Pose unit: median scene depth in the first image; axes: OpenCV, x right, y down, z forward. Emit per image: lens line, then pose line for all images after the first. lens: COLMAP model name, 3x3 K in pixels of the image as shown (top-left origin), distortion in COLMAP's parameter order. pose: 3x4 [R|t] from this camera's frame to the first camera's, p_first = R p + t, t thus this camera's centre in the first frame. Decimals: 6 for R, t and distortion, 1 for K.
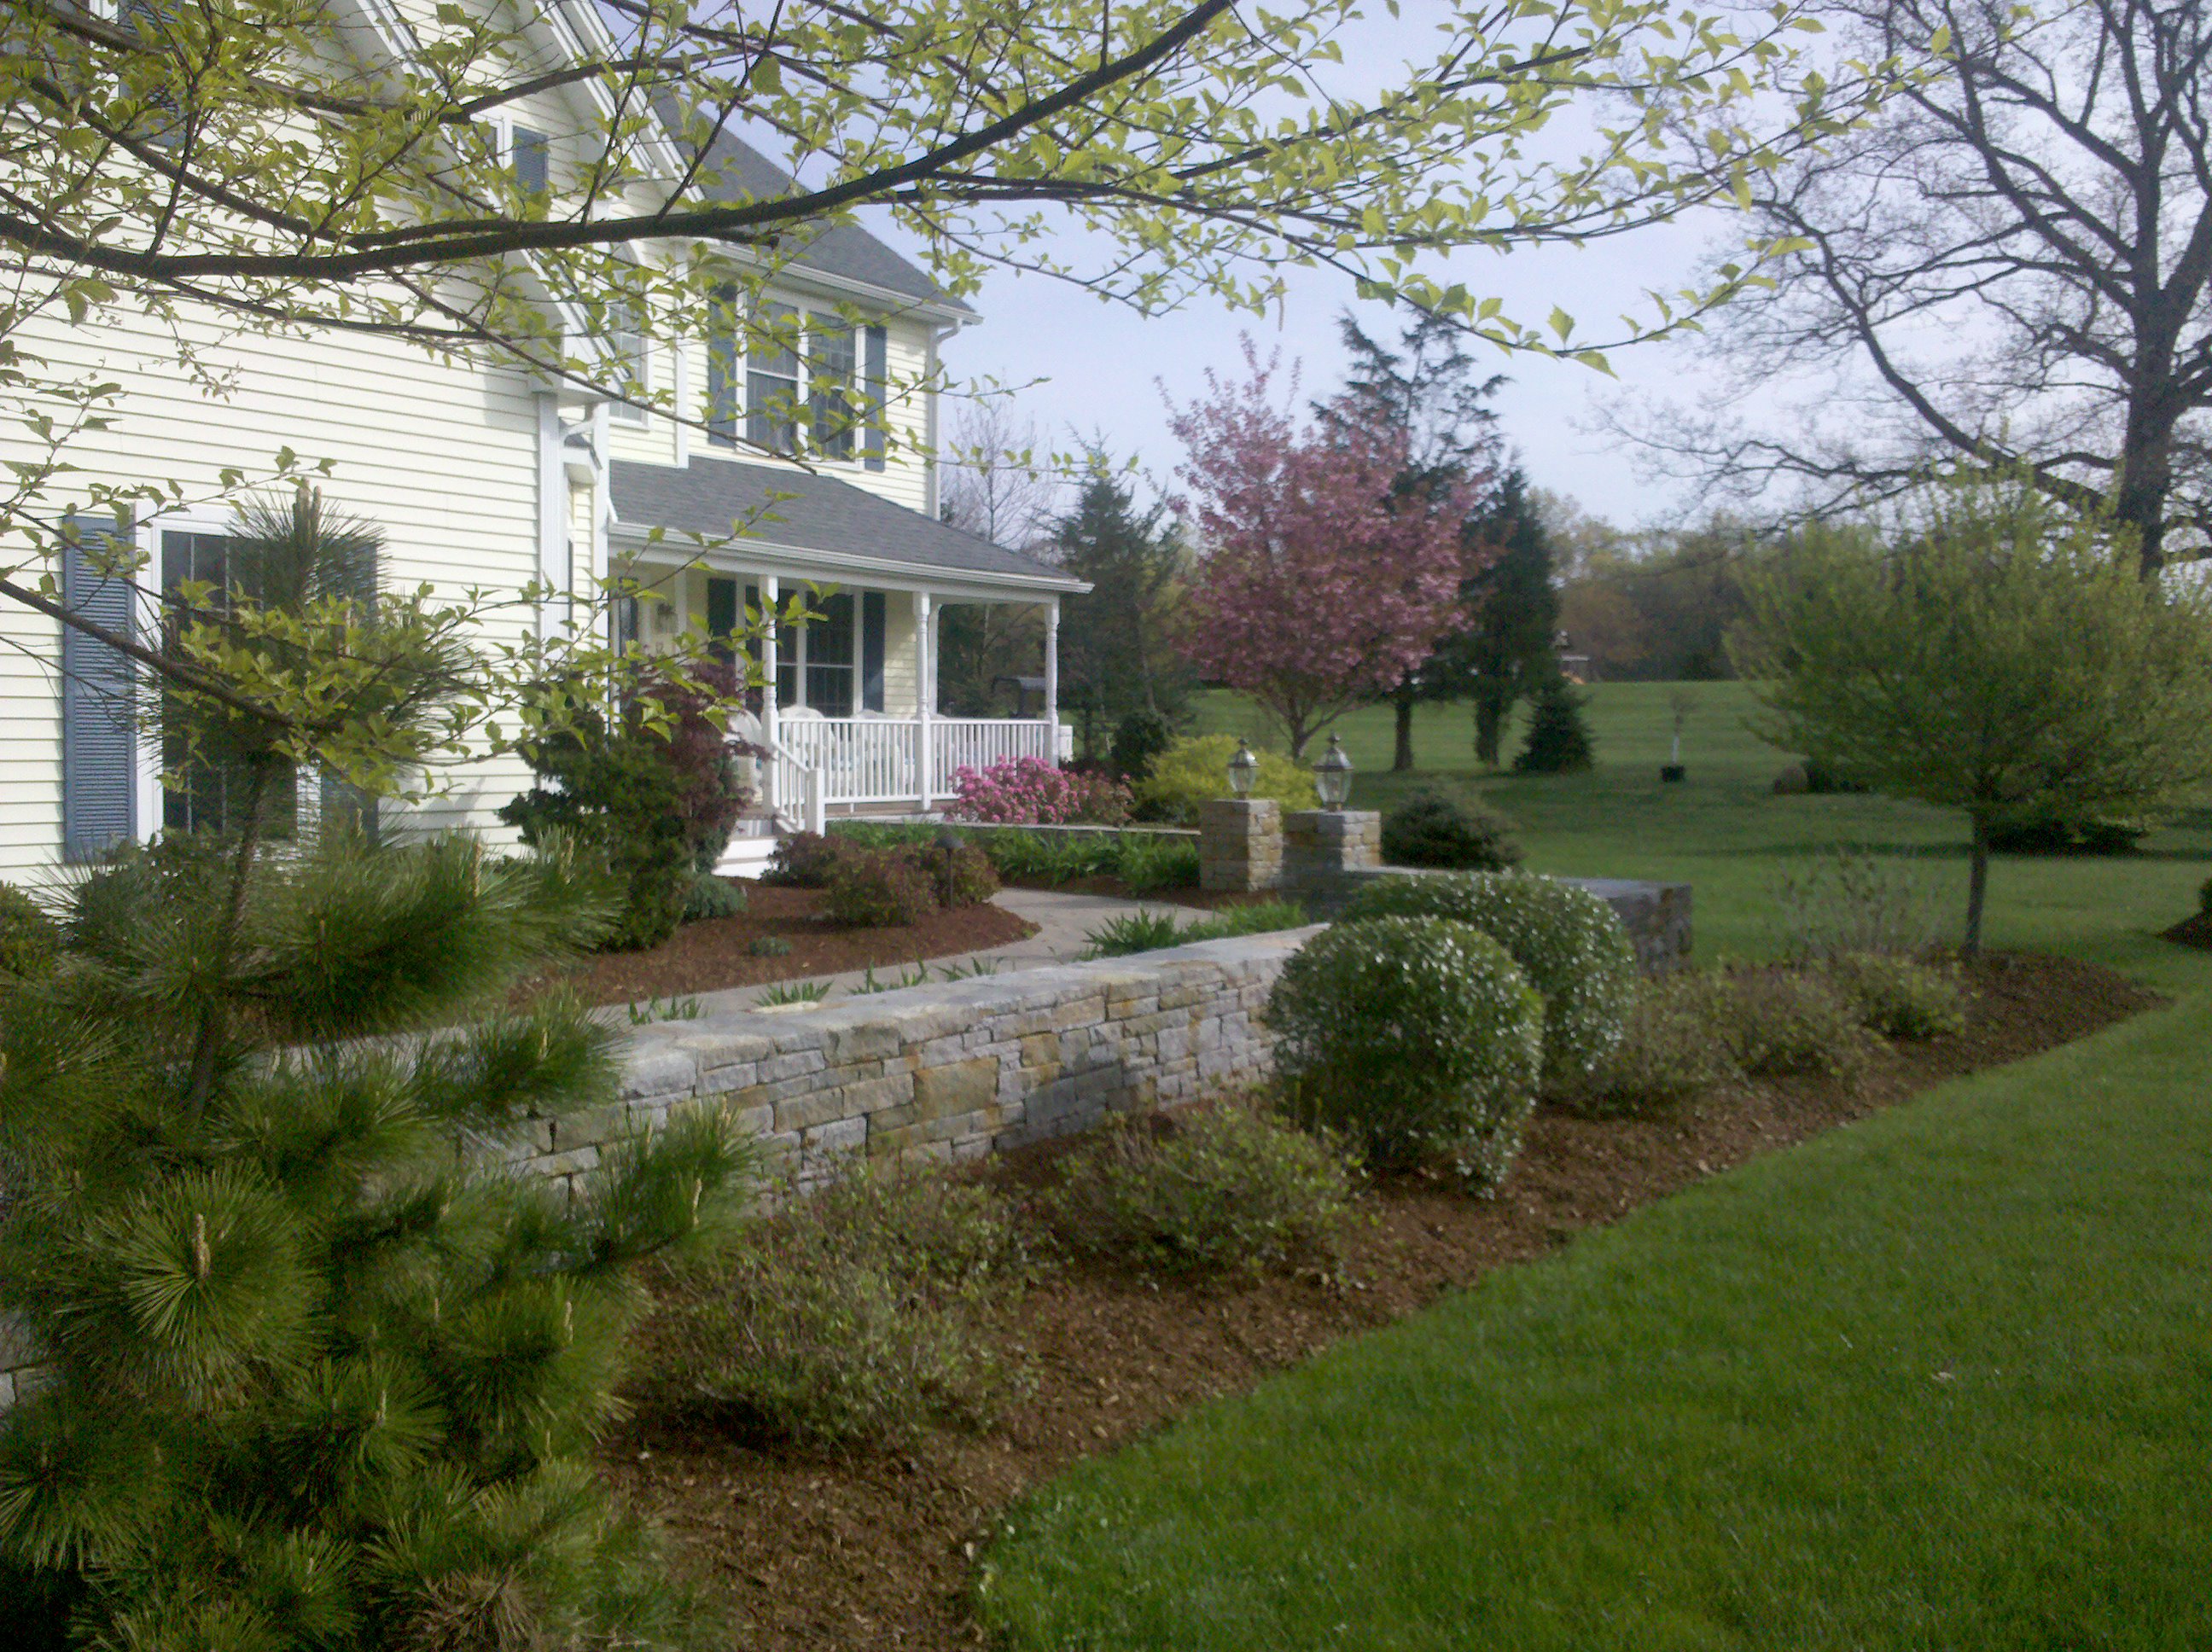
lens RADIAL K [[2155.7, 0, 1088.3], [0, 2155.7, 861.8], [0, 0, 1]] dist [0.019179, 0.000000]
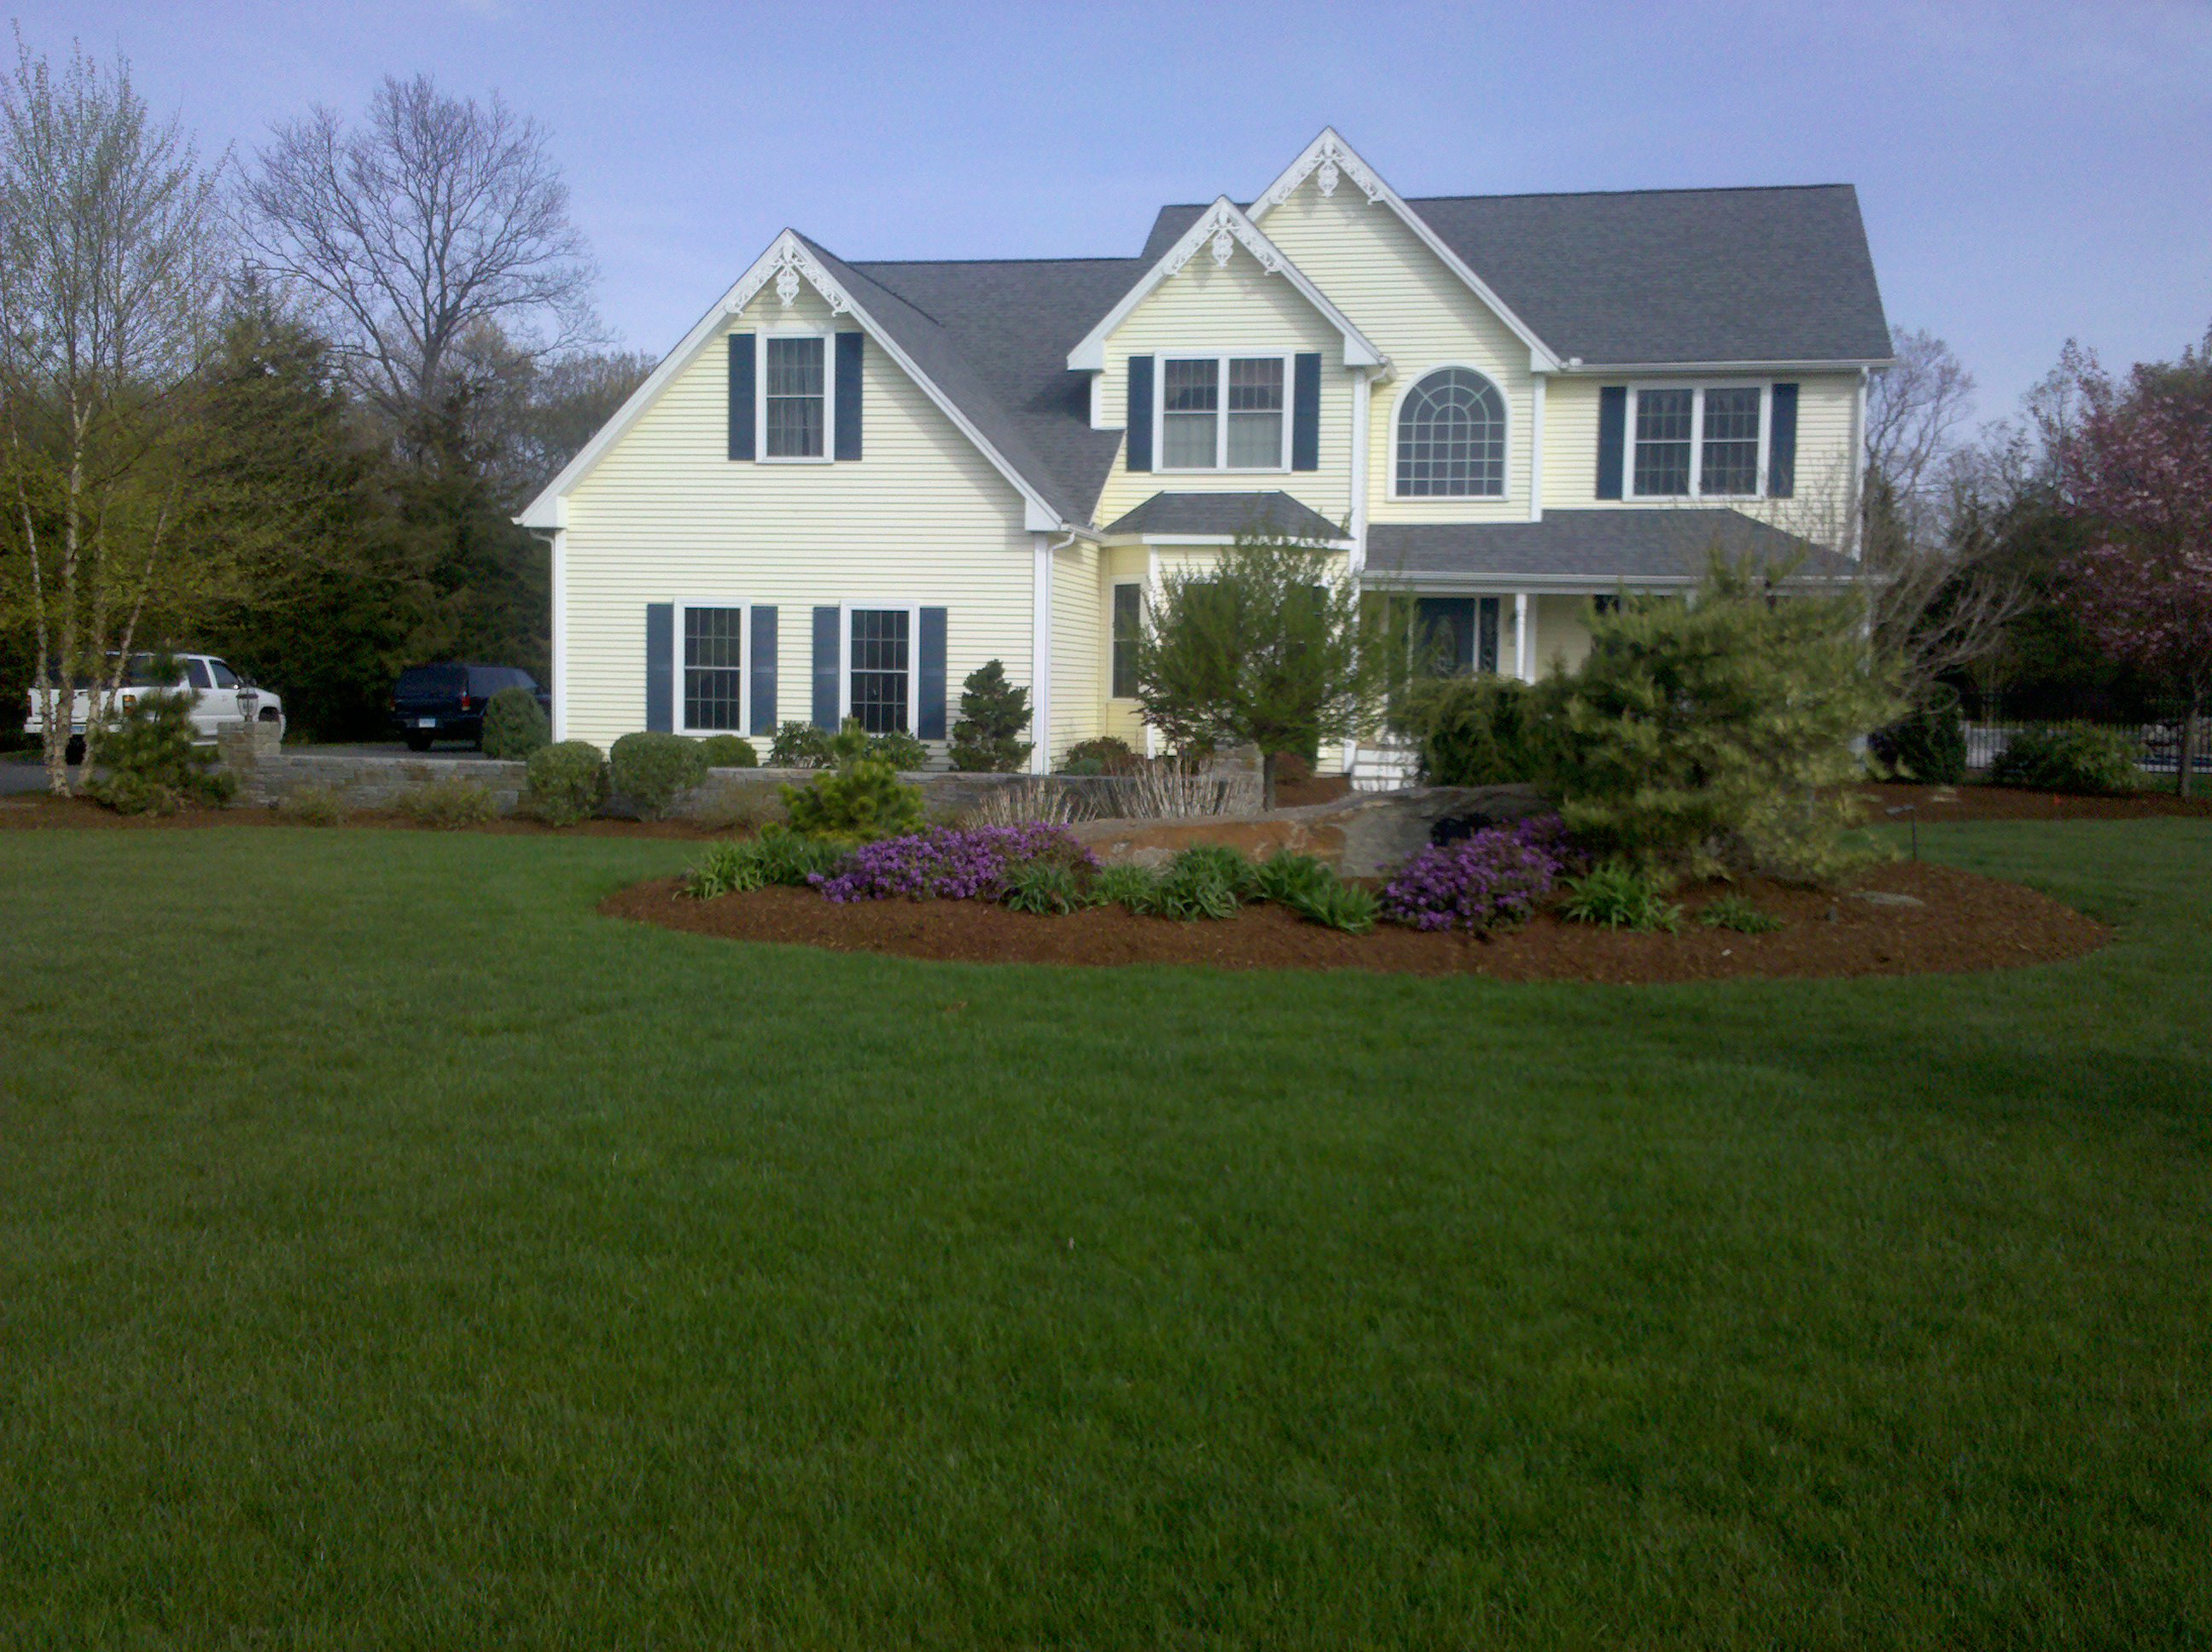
lens RADIAL K [[2155.7, 0, 1118.1], [0, 2155.7, 834.7], [0, 0, 1]] dist [0.019179, 0.000000]
pose [[0.375358, 0.064866, -0.924607, 0.622851], [-0.069243, 0.996723, 0.041815, -0.004797], [0.924290, 0.048327, 0.378620, 0.099971]]
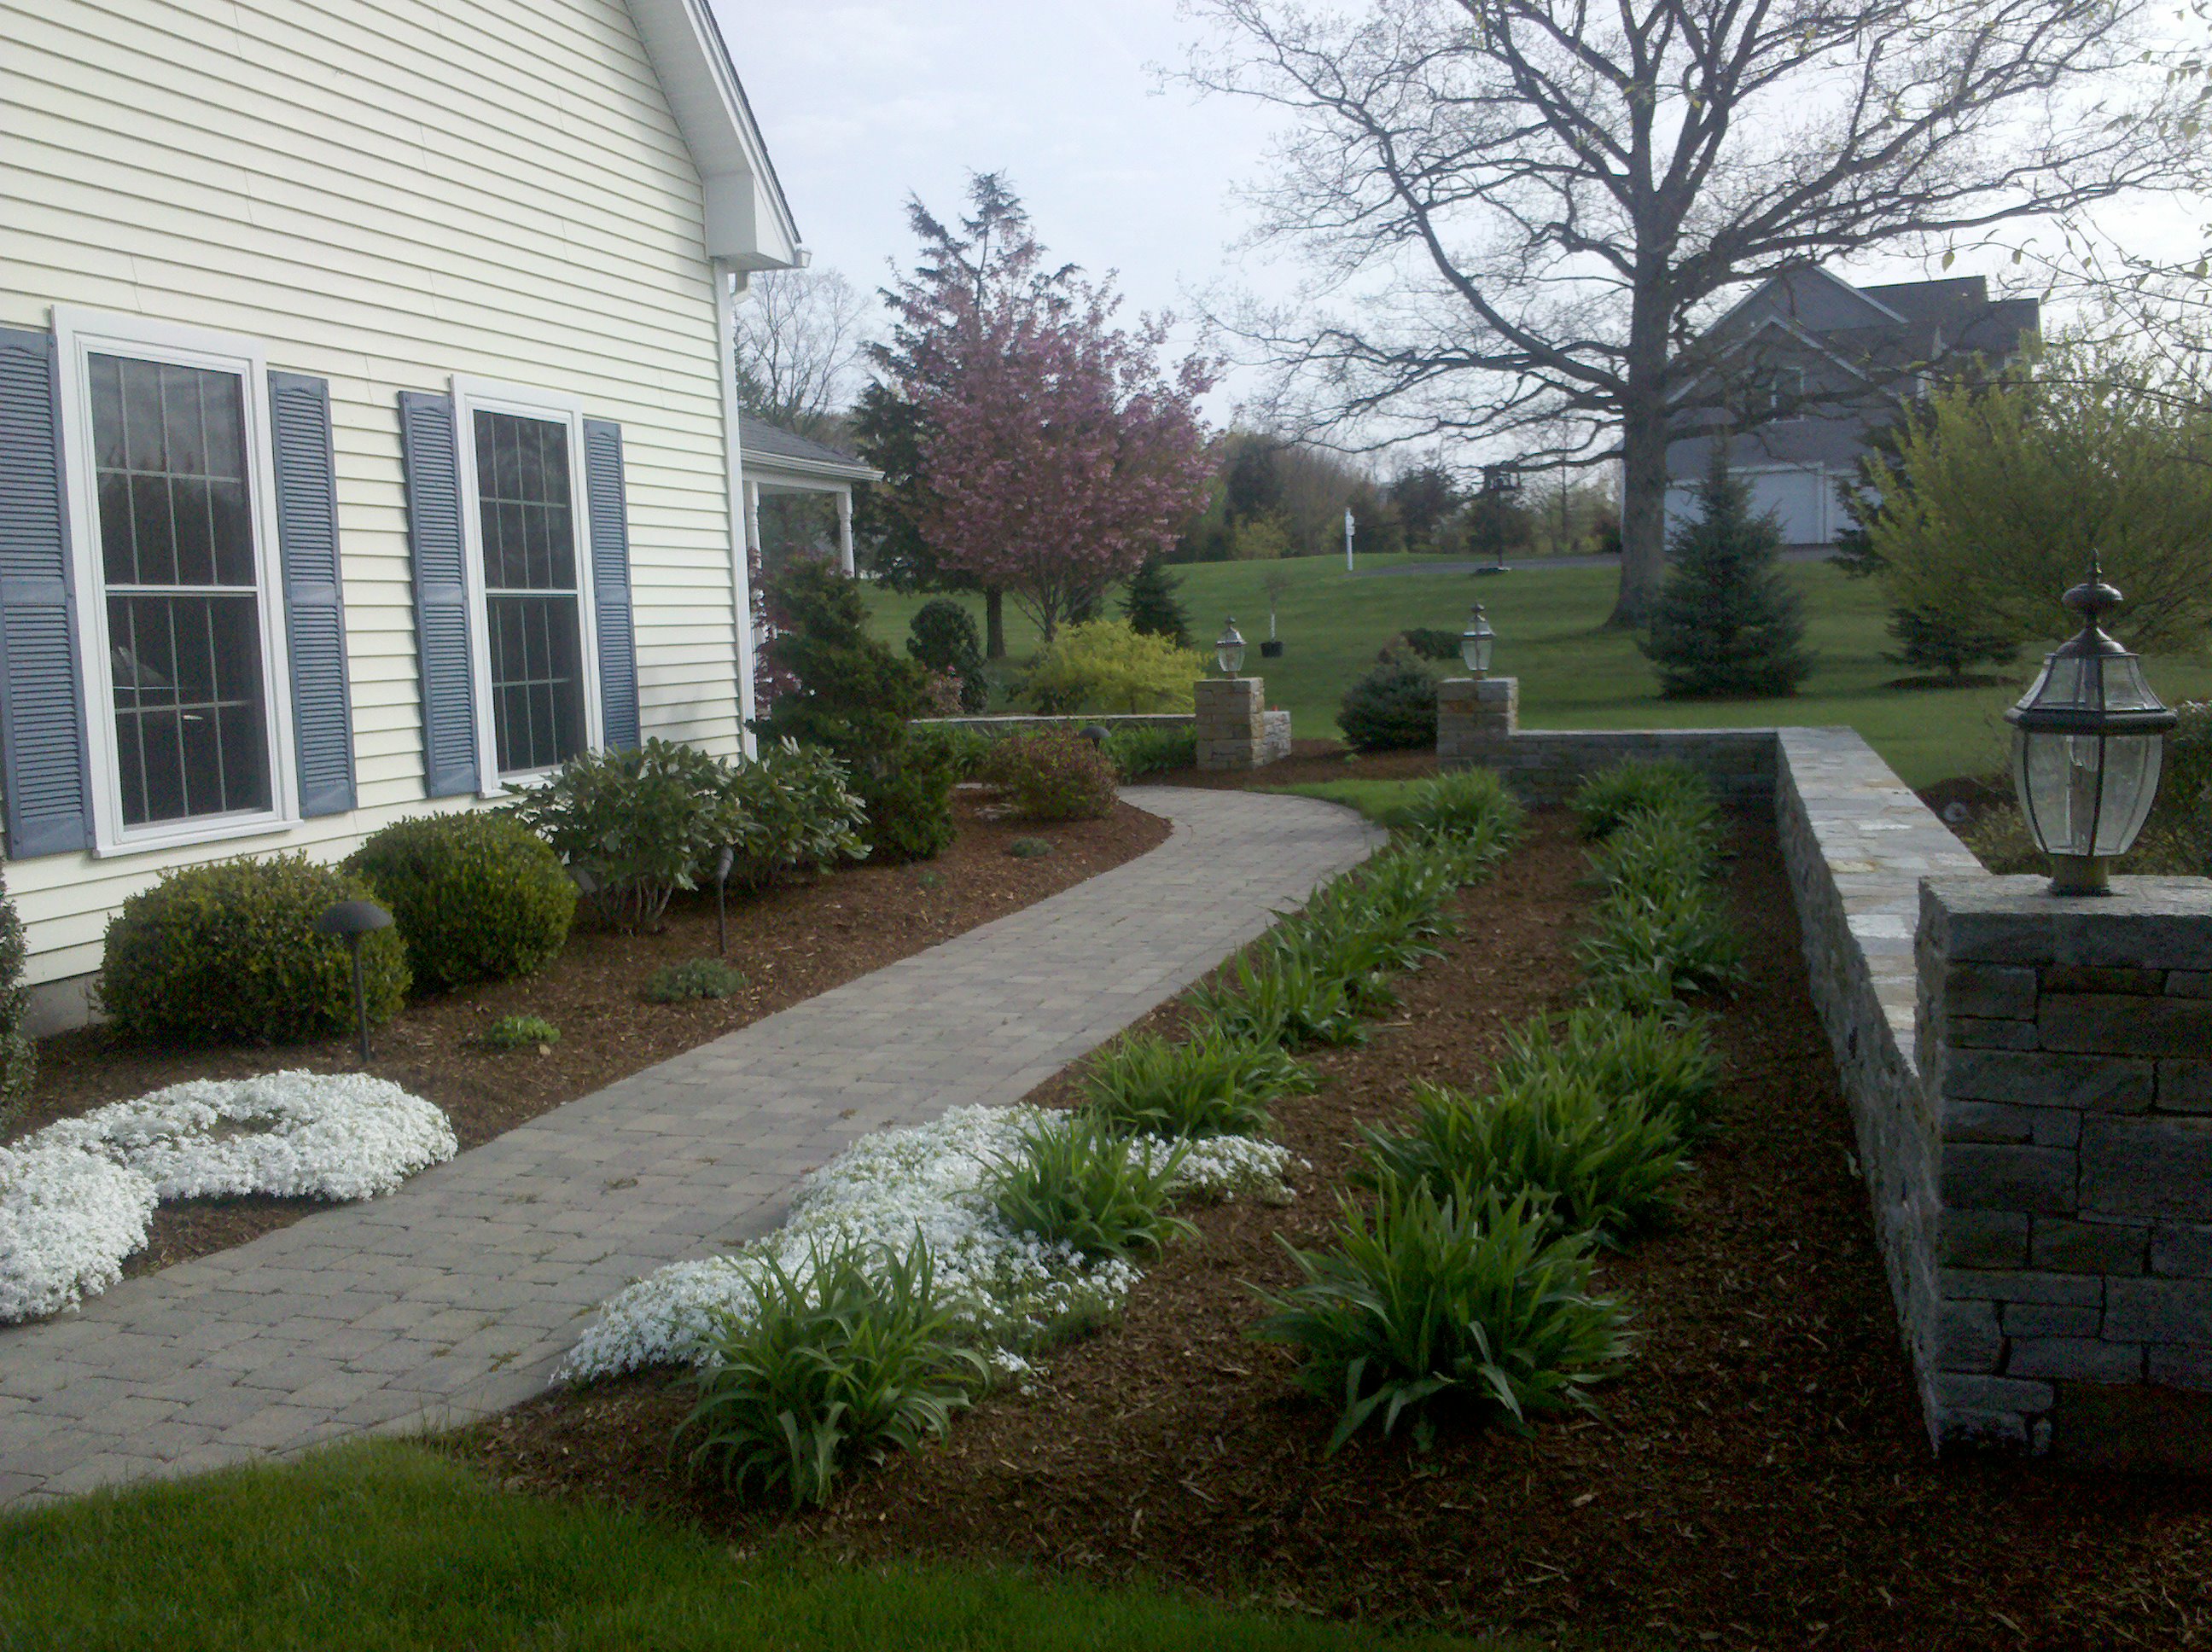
lens RADIAL K [[2155.7, 0, 1095.7], [0, 2155.7, 847.0], [0, 0, 1]] dist [0.019179, 0.000000]
pose [[0.949126, -0.071915, 0.306573, -0.140396], [0.059542, 0.996996, 0.049534, -0.001932], [-0.309215, -0.028760, 0.950557, 0.027097]]
